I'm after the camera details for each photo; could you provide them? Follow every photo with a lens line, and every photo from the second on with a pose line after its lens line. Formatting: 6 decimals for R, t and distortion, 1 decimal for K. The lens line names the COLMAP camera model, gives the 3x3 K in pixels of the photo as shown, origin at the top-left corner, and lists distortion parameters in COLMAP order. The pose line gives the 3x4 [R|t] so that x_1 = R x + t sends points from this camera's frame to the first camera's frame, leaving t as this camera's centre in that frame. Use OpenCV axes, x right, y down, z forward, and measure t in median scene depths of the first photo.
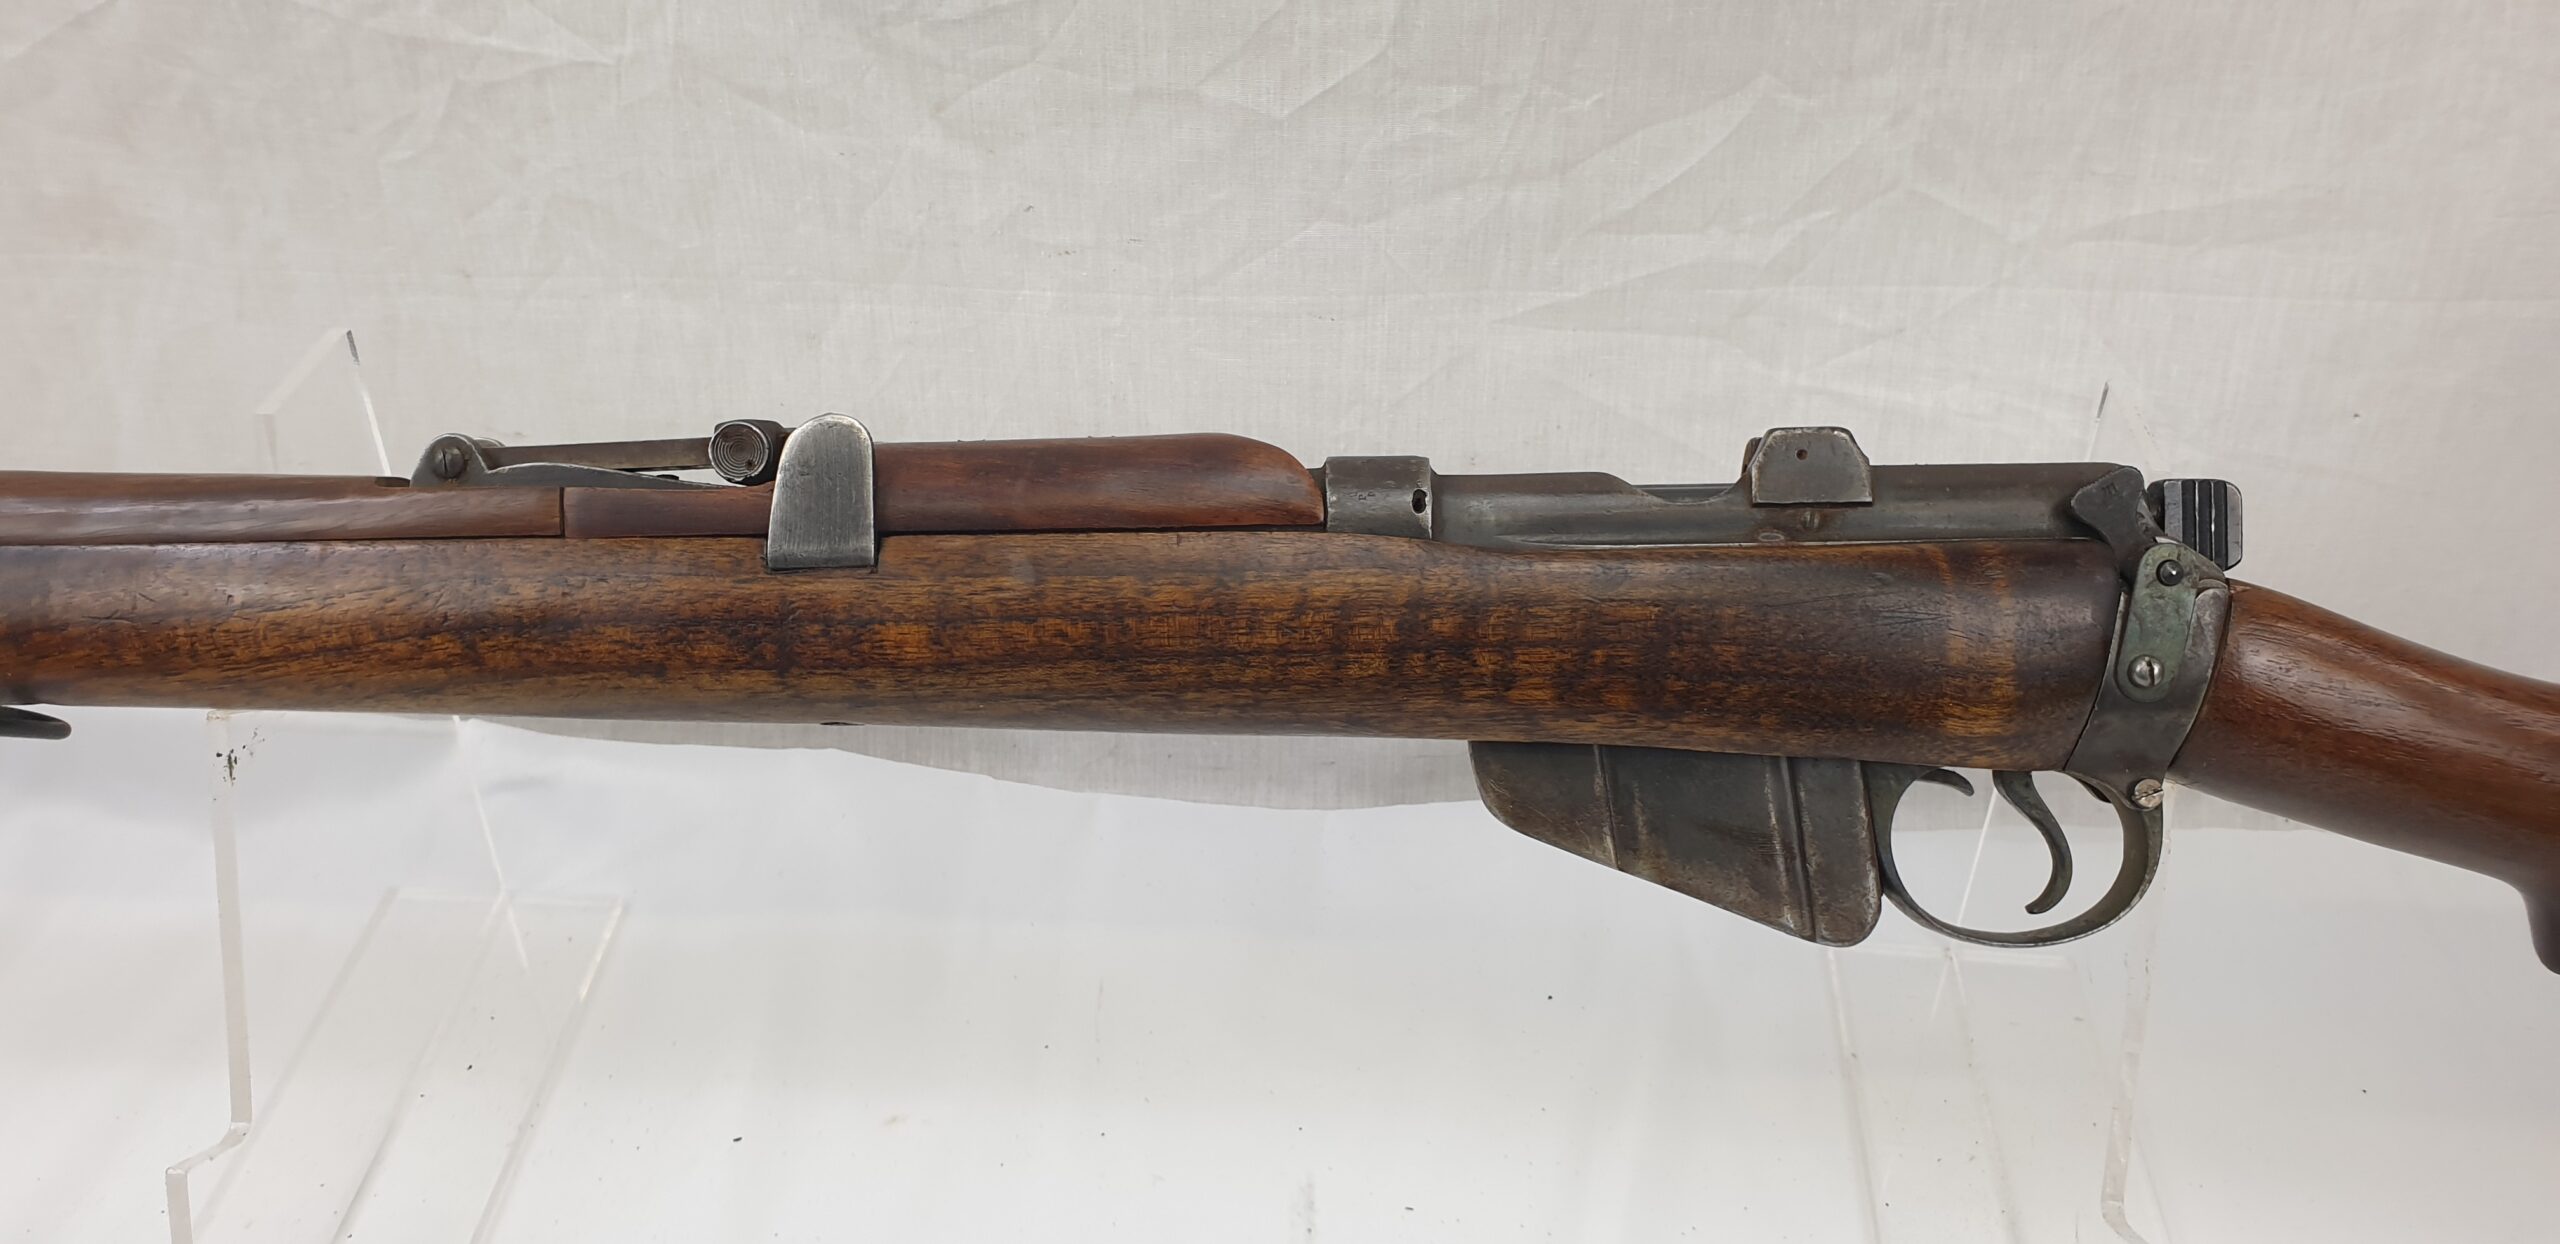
lens RADIAL K [[2042.3, 0, 1269.4], [0, 2042.3, 659.9], [0, 0, 1]] dist [0.015146, -0.044198]
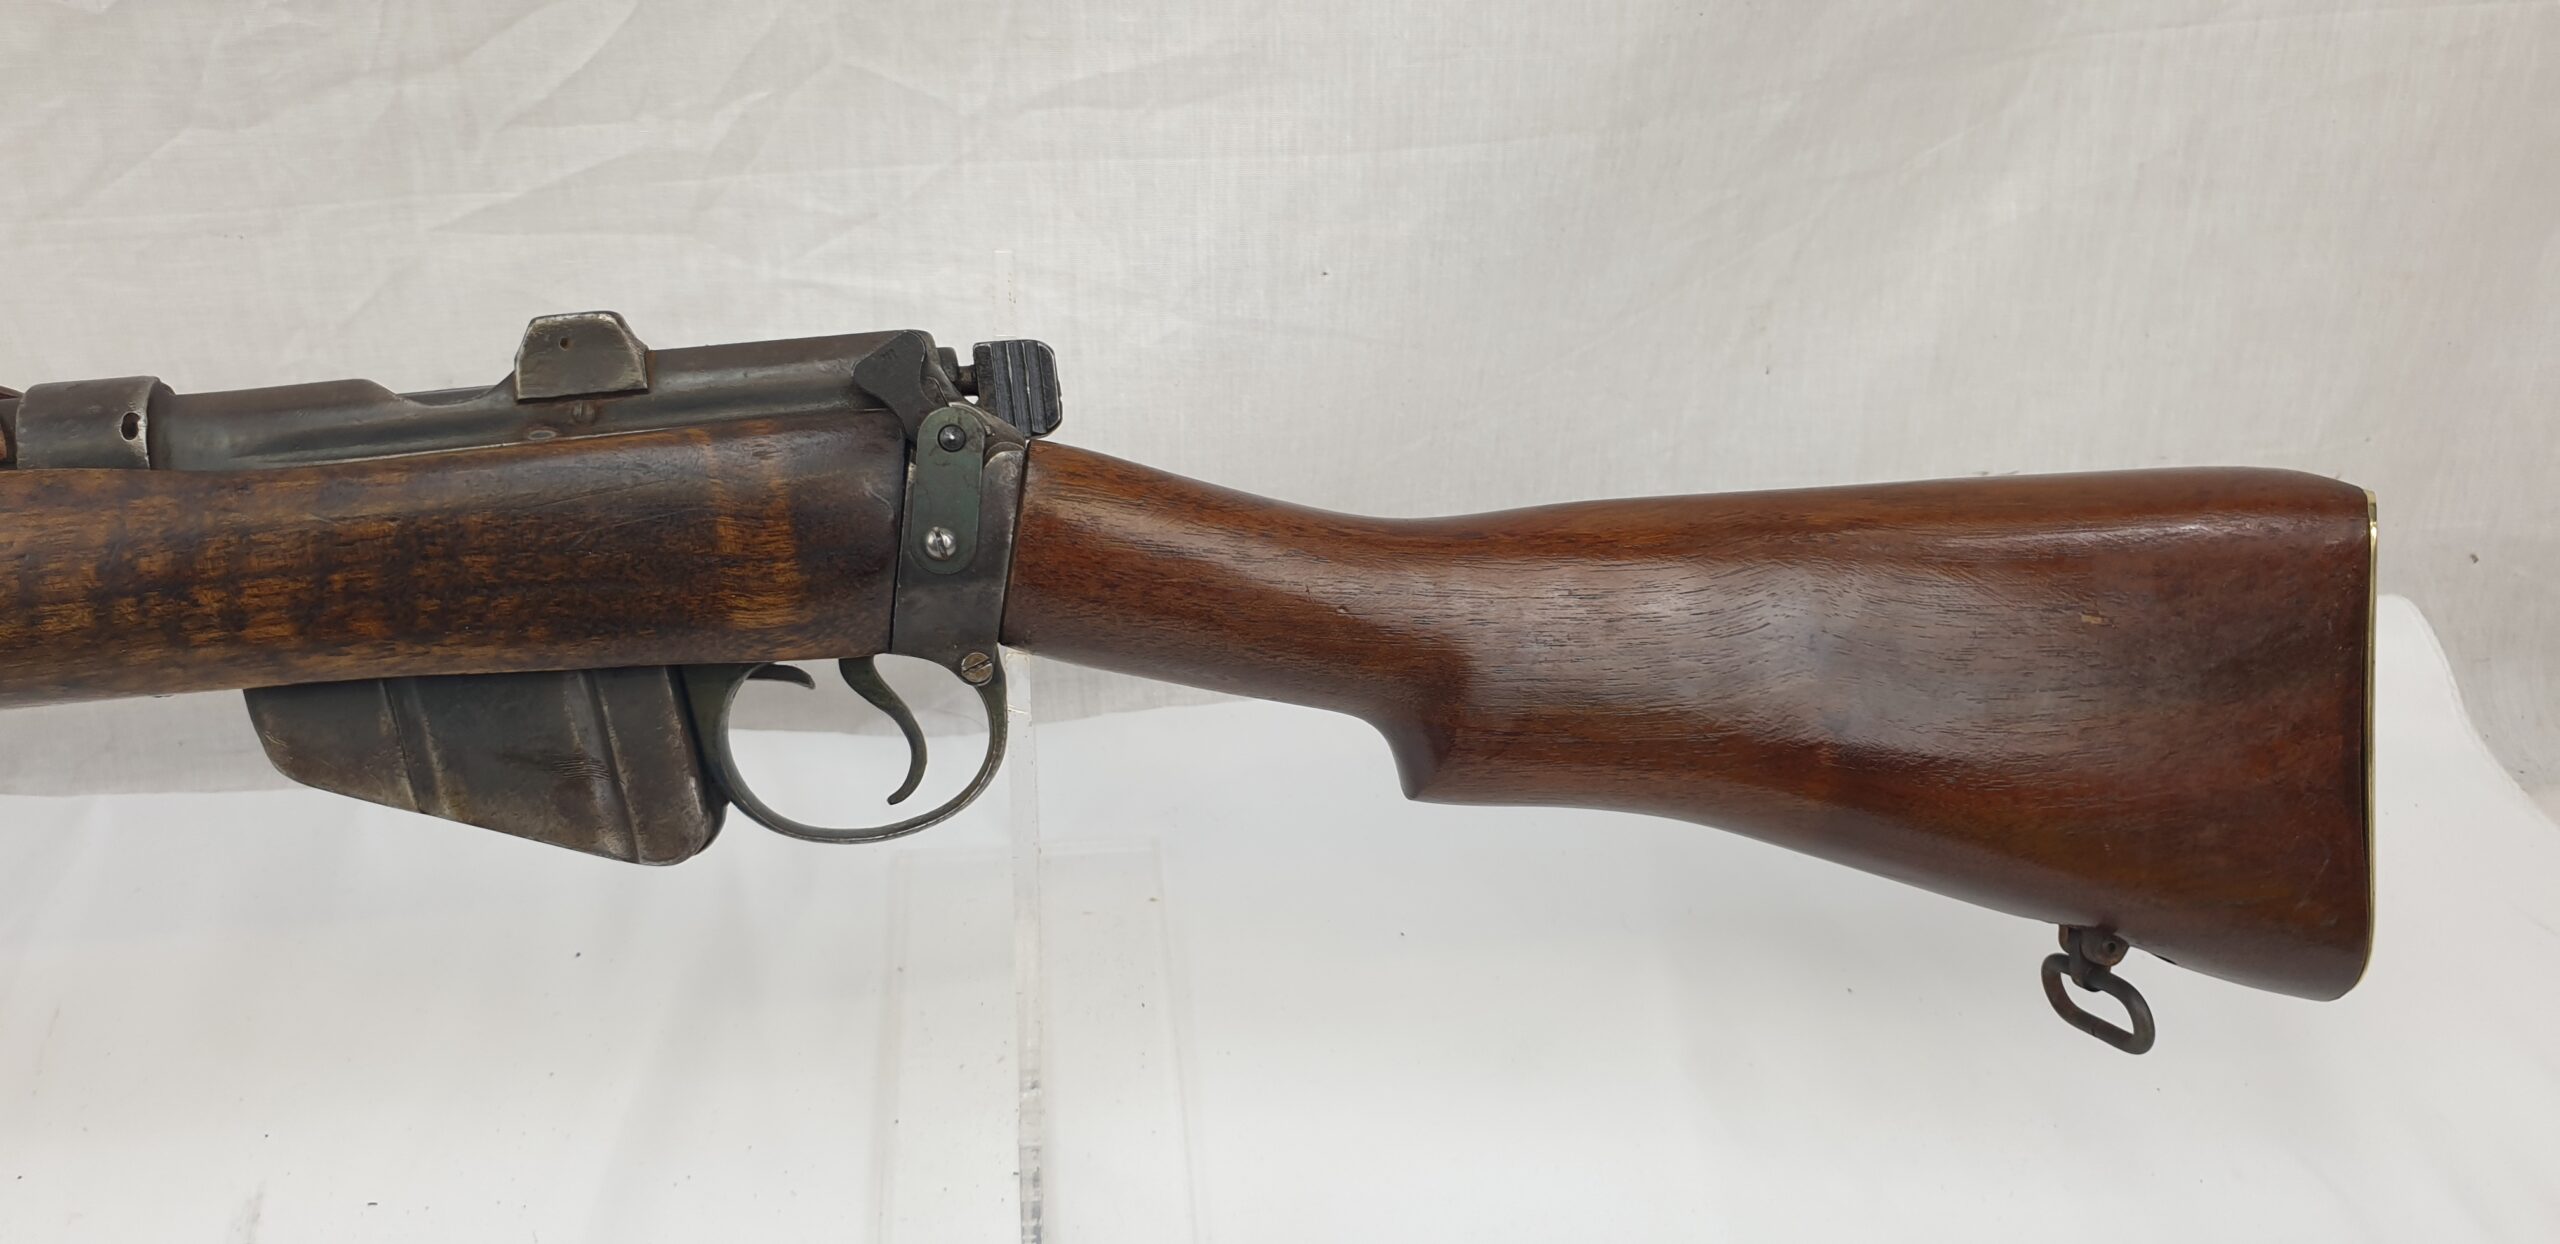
lens RADIAL K [[2042.3, 0, 1273.7], [0, 2042.3, 635.1], [0, 0, 1]] dist [0.015146, -0.044198]
pose [[0.972675, -0.102242, 0.208445, 0.285827], [0.097920, 0.994712, 0.030977, 0.026262], [-0.210510, -0.009720, 0.977543, 0.019834]]
